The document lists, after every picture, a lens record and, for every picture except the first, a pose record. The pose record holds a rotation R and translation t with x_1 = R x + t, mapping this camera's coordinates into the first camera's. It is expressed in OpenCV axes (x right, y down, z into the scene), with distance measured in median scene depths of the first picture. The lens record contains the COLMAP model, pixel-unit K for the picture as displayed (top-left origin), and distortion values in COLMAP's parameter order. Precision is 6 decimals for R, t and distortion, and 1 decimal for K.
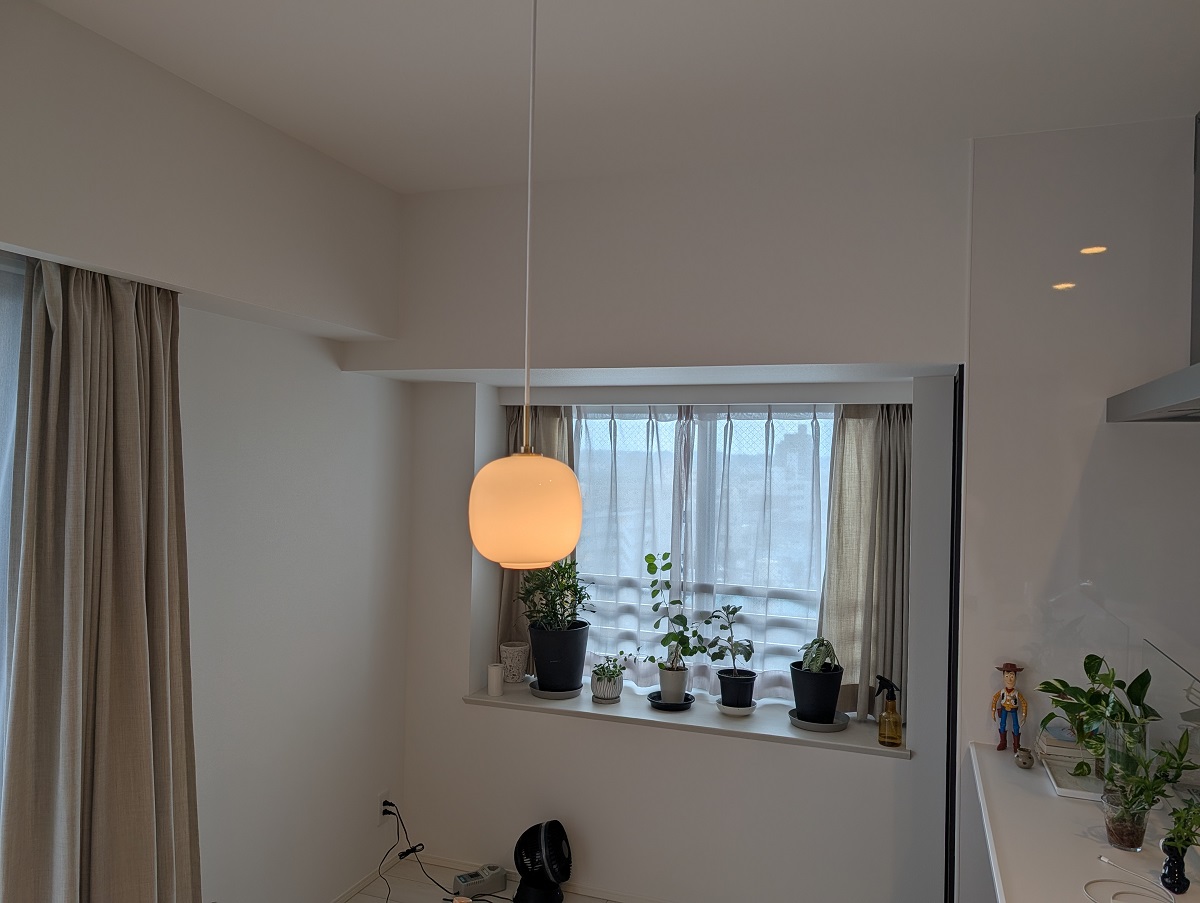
lens RADIAL K [[843.7, 0, 596.8], [0, 843.7, 446.2], [0, 0, 1]] dist [0.009544, -0.017071]
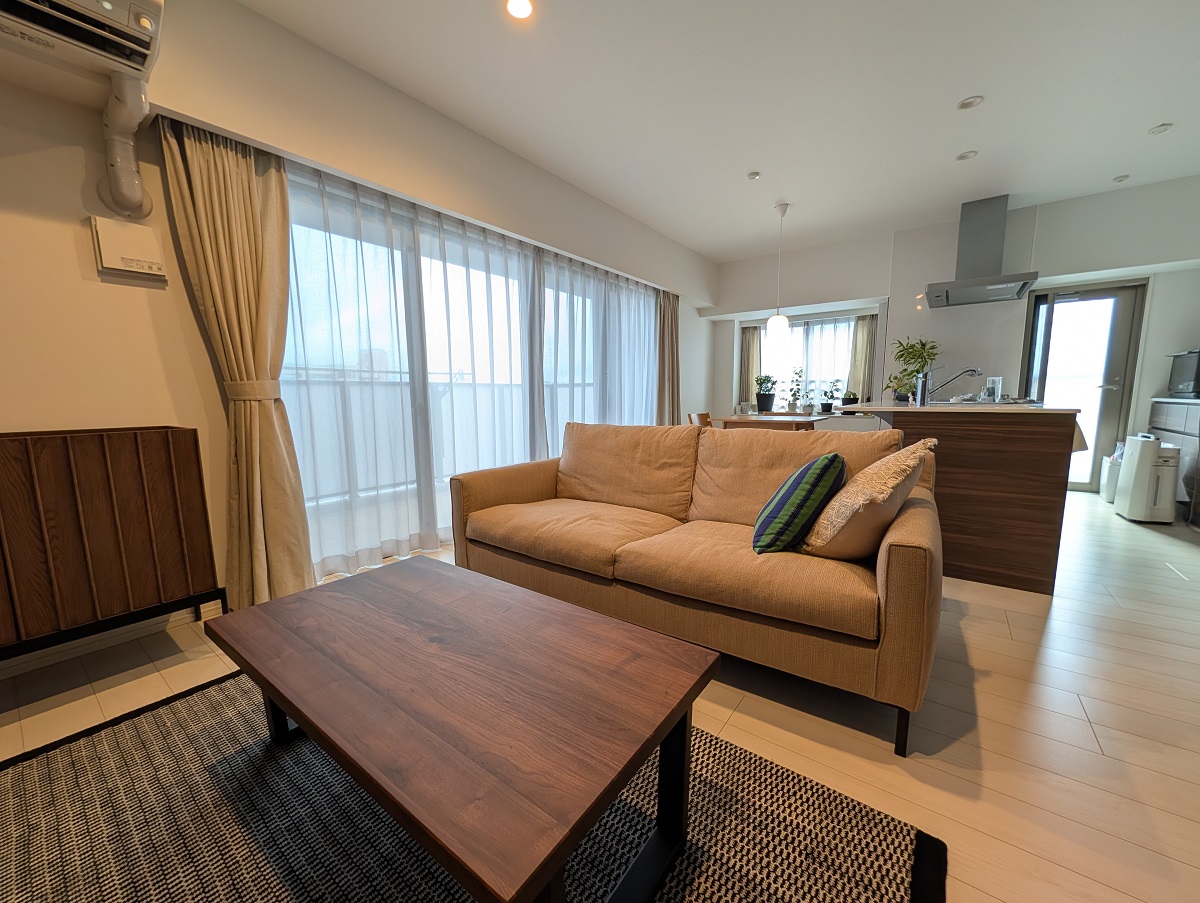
lens RADIAL K [[459.0, 0, 601.5], [0, 459.0, 454.5], [0, 0, 1]] dist [0.000193, -0.000451]
pose [[0.963397, 0.005335, -0.268027, -0.171594], [0.031539, 0.990603, 0.133084, 0.201748], [0.266218, -0.136666, 0.954175, -0.974698]]
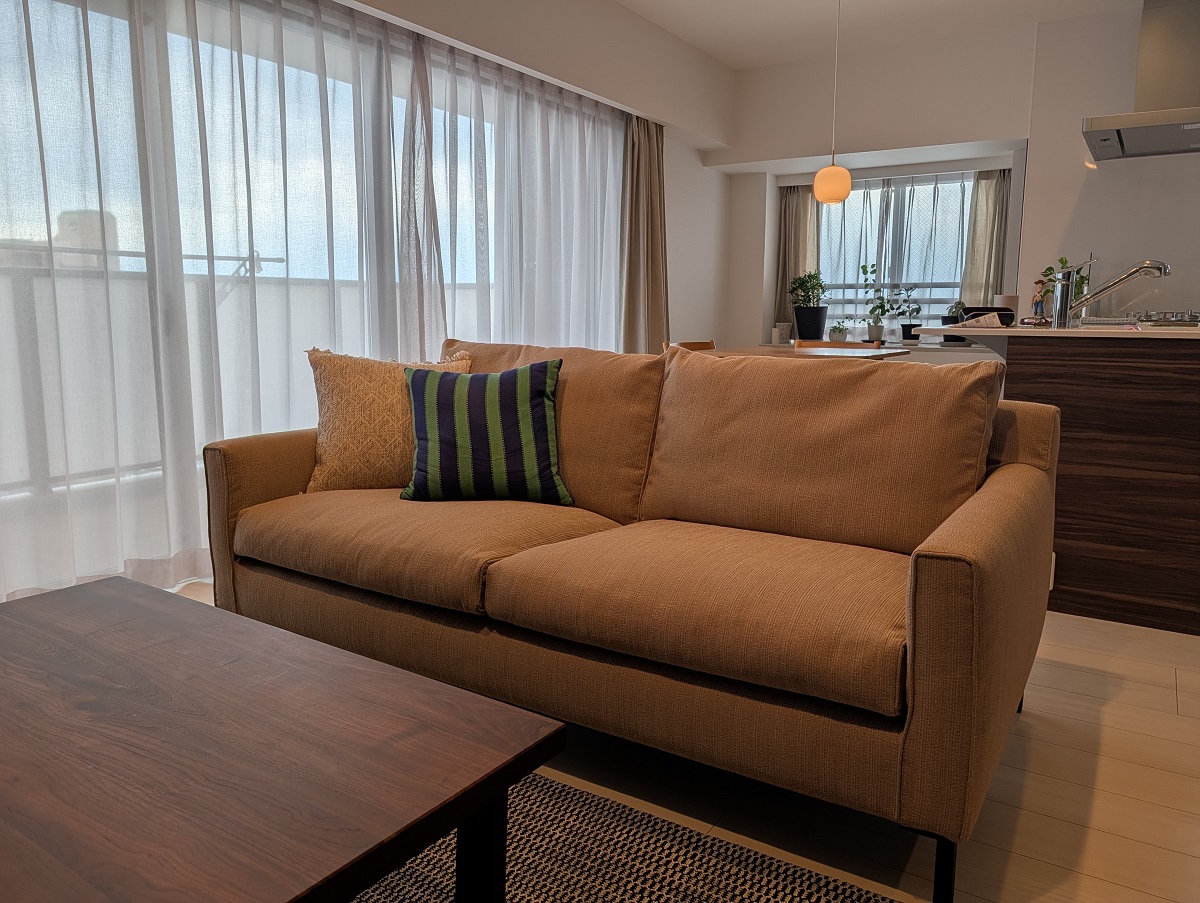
lens RADIAL K [[843.7, 0, 592.4], [0, 843.7, 417.9], [0, 0, 1]] dist [0.009544, -0.017071]
pose [[0.975918, 0.012318, -0.217788, -0.113766], [0.017796, 0.990580, 0.135773, 0.208644], [0.217409, -0.136380, 0.966506, -0.984421]]
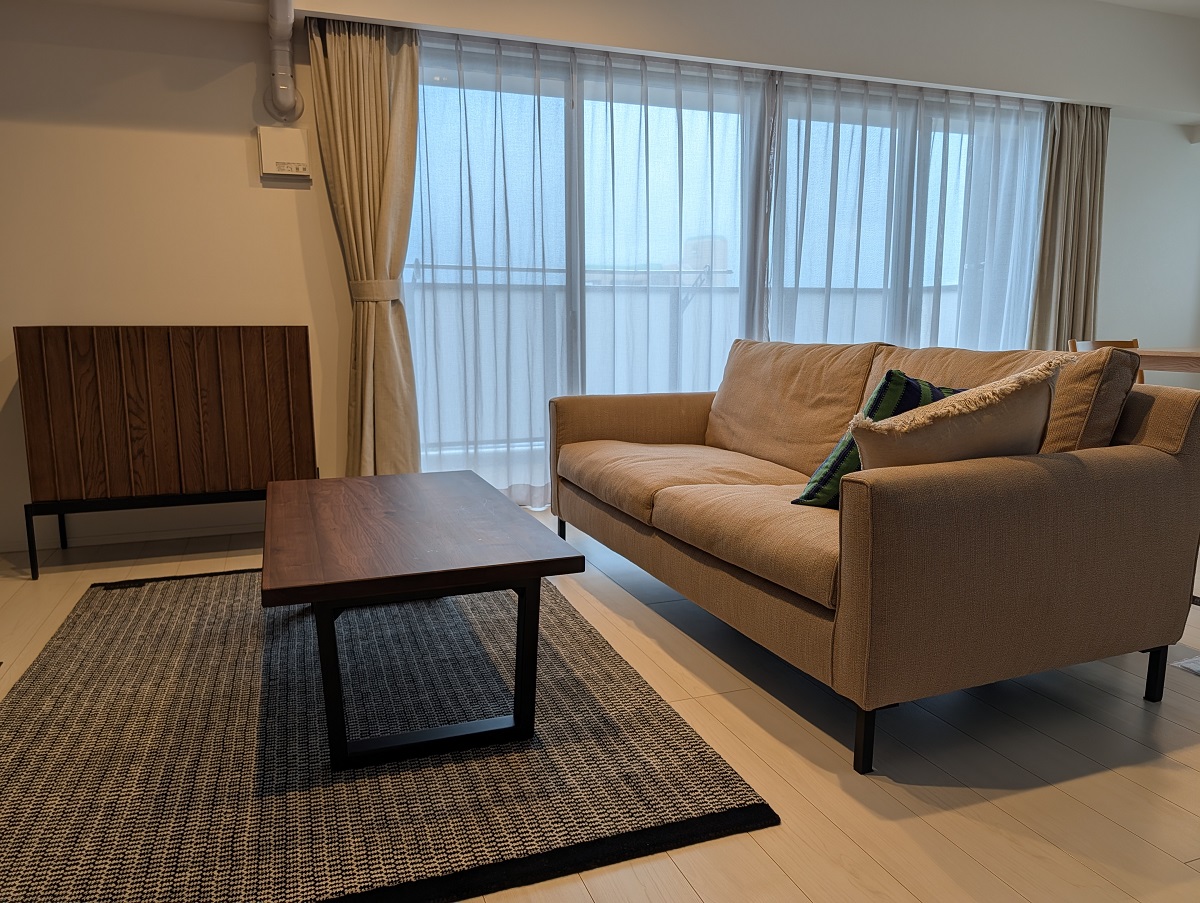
lens RADIAL K [[843.7, 0, 608.5], [0, 843.7, 457.9], [0, 0, 1]] dist [0.009544, -0.017071]
pose [[0.677326, 0.100382, -0.728802, 0.214060], [0.021397, 0.987540, 0.155905, 0.232260], [0.735372, -0.121193, 0.666739, -1.015535]]
